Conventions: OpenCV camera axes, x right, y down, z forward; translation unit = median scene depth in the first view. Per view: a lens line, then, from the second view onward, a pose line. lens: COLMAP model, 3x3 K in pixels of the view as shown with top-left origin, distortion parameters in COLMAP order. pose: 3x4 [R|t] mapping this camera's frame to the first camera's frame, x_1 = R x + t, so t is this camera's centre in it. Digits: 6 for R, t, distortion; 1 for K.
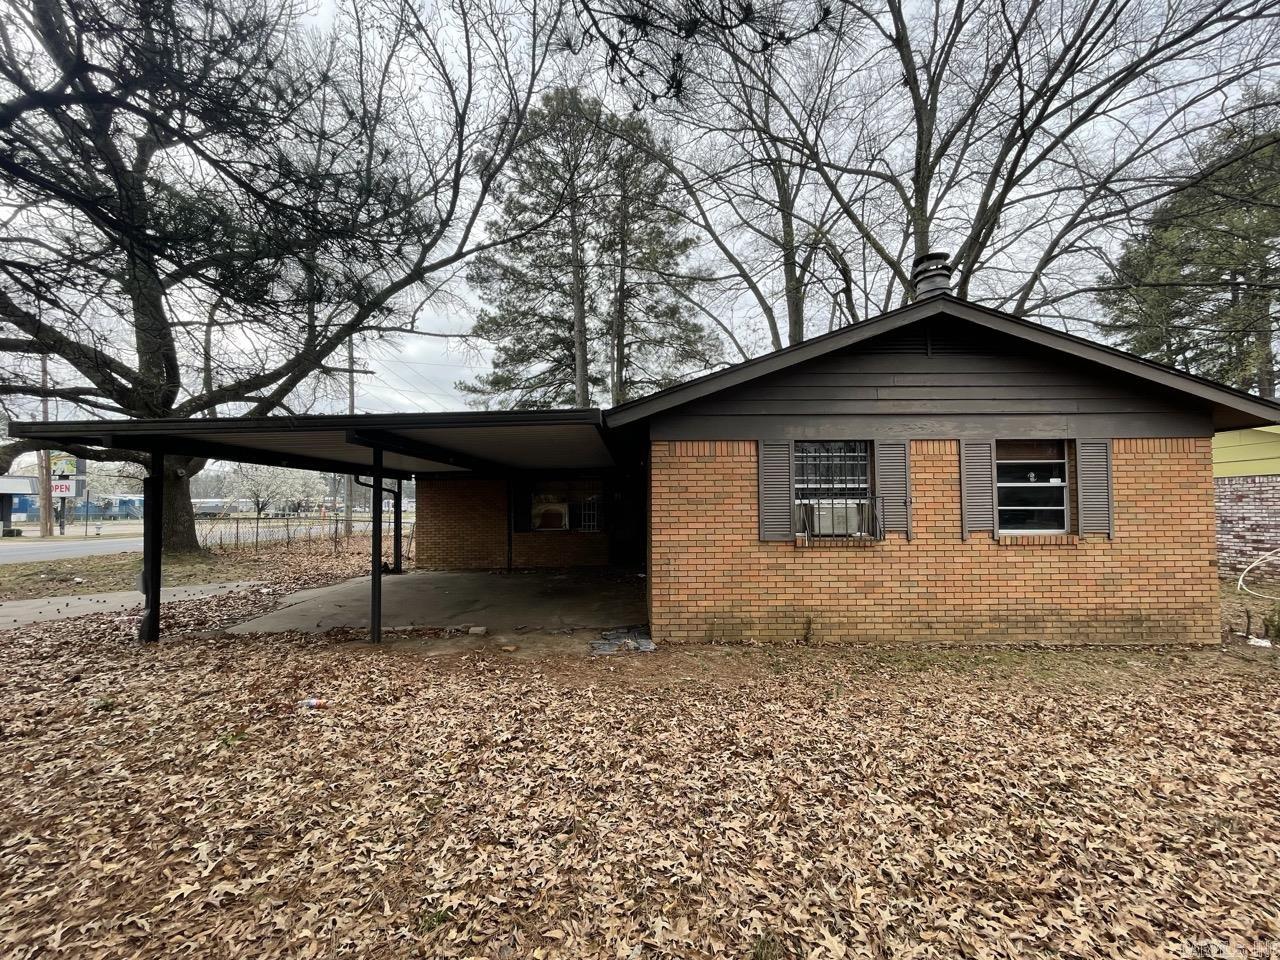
lens RADIAL K [[543.7, 0, 641.3], [0, 543.7, 475.7], [0, 0, 1]] dist [-0.004109, -0.000289]
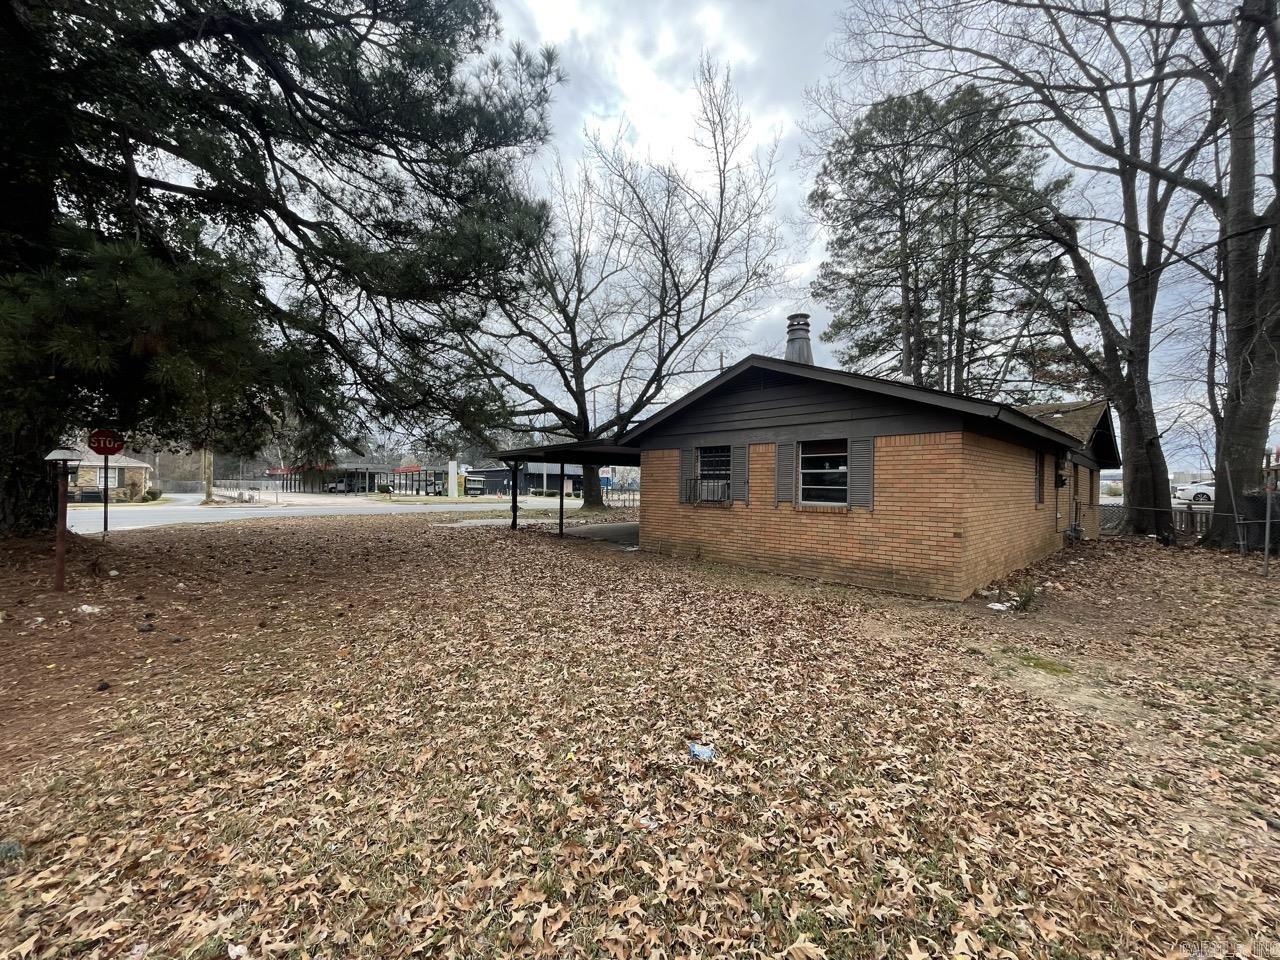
lens RADIAL K [[517.0, 0, 637.7], [0, 517.0, 483.8], [0, 0, 1]] dist [0.001479, 0.000024]
pose [[0.701593, 0.009664, -0.712512, 1.356621], [0.010113, 0.999672, 0.023516, 0.012686], [0.712506, -0.023705, 0.701266, -0.321285]]
